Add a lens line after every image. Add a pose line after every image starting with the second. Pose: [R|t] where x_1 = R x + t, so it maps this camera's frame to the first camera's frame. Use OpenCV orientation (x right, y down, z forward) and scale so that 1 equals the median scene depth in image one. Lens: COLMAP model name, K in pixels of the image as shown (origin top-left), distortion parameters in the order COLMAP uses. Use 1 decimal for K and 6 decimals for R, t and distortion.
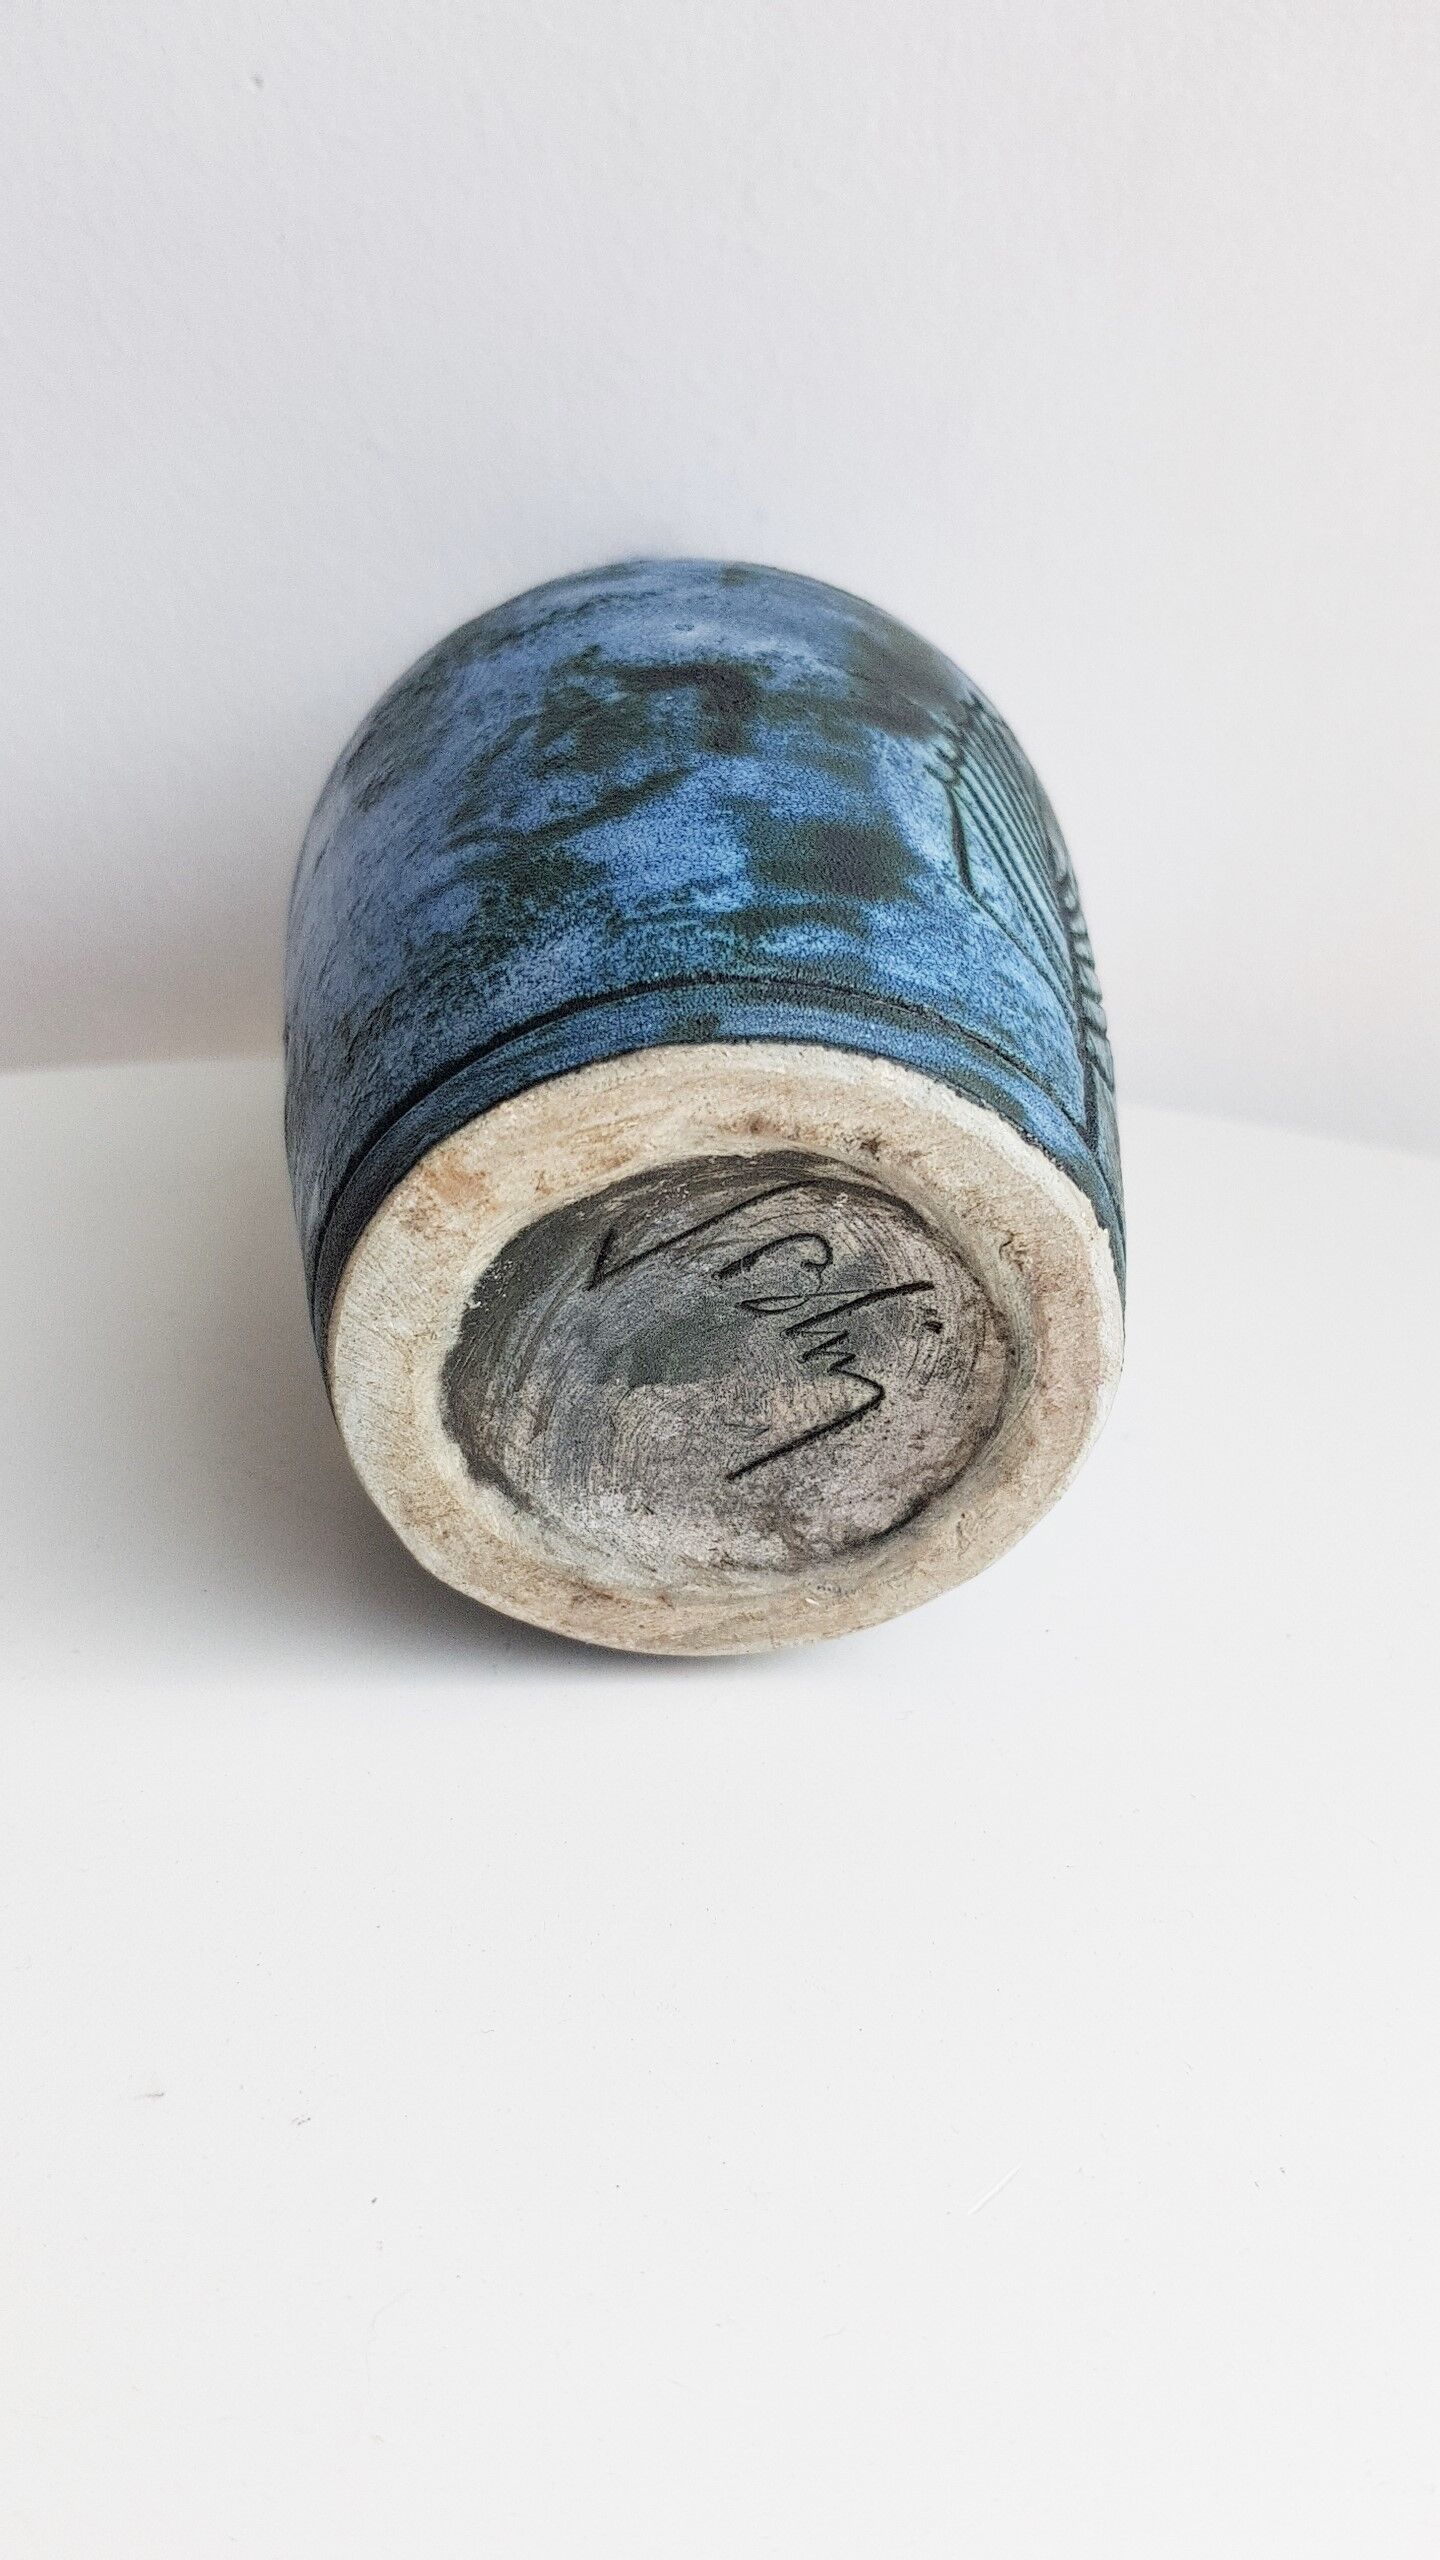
lens RADIAL K [[2032.1, 0, 720.0], [0, 2032.1, 1280.0], [0, 0, 1]] dist [-0.002760, -0.001658]
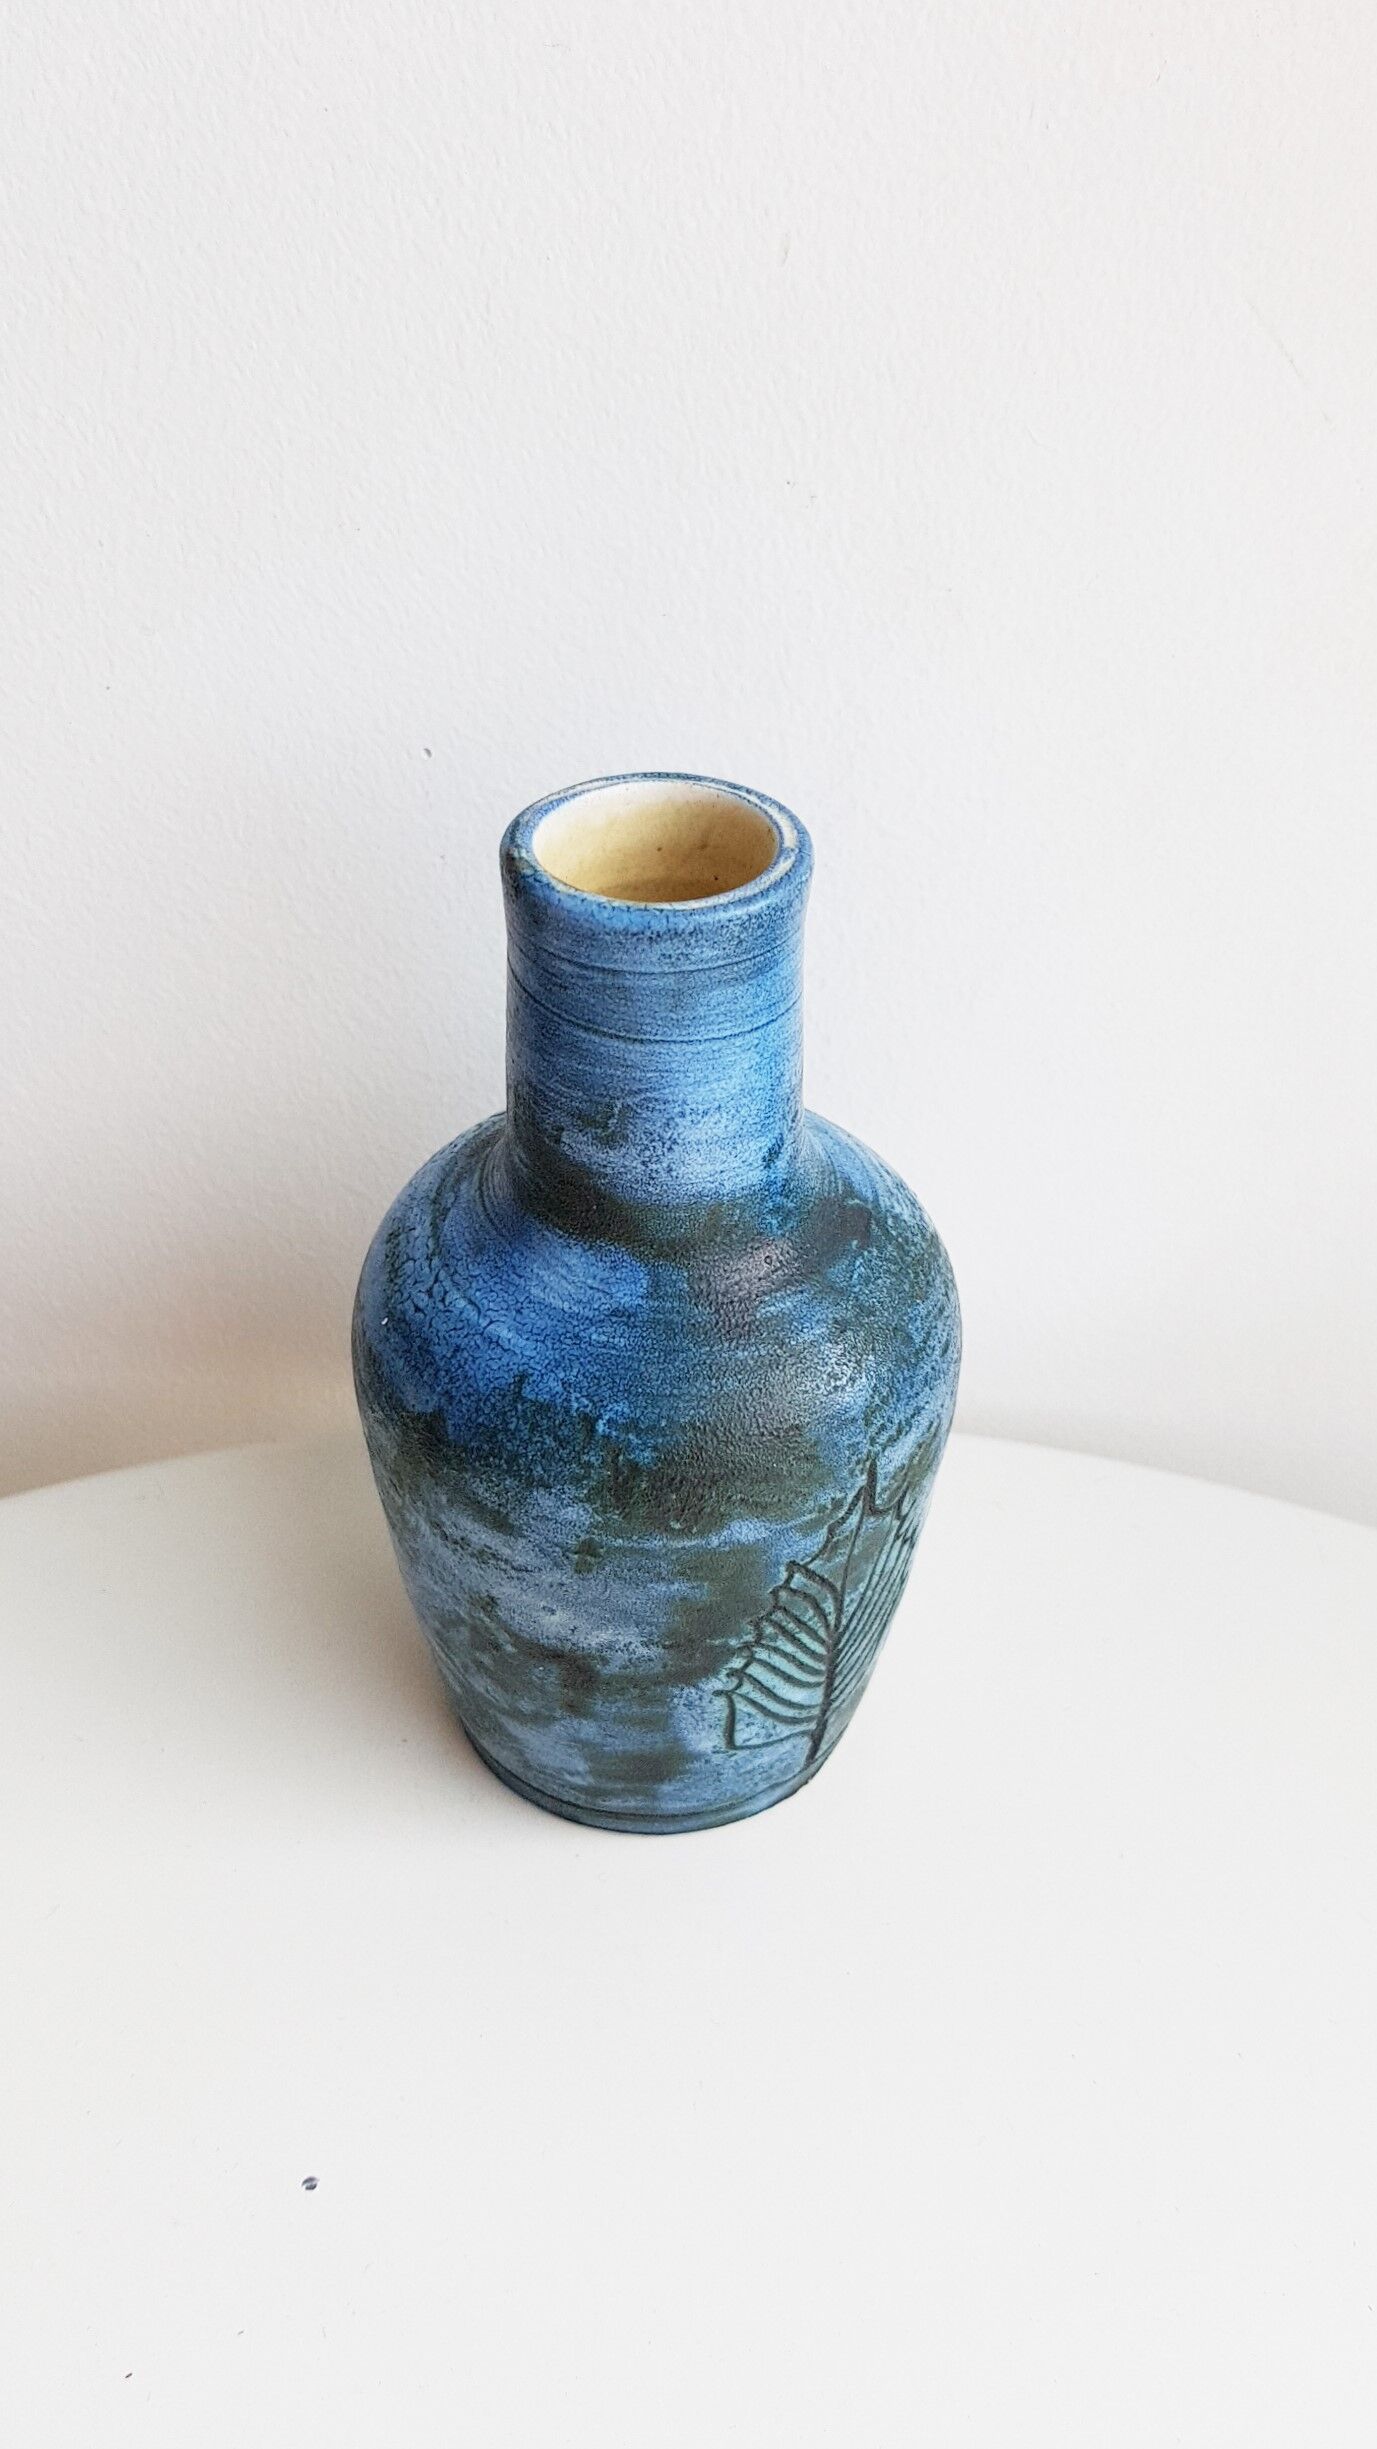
lens RADIAL K [[2006.3, 0, 647.5], [0, 2006.3, 1224.4], [0, 0, 1]] dist [0.003966, 0.000532]
pose [[0.942648, 0.251191, -0.219813, 0.316163], [0.224265, 0.011136, 0.974465, -1.846213], [0.247225, -0.967873, -0.045836, 1.490868]]
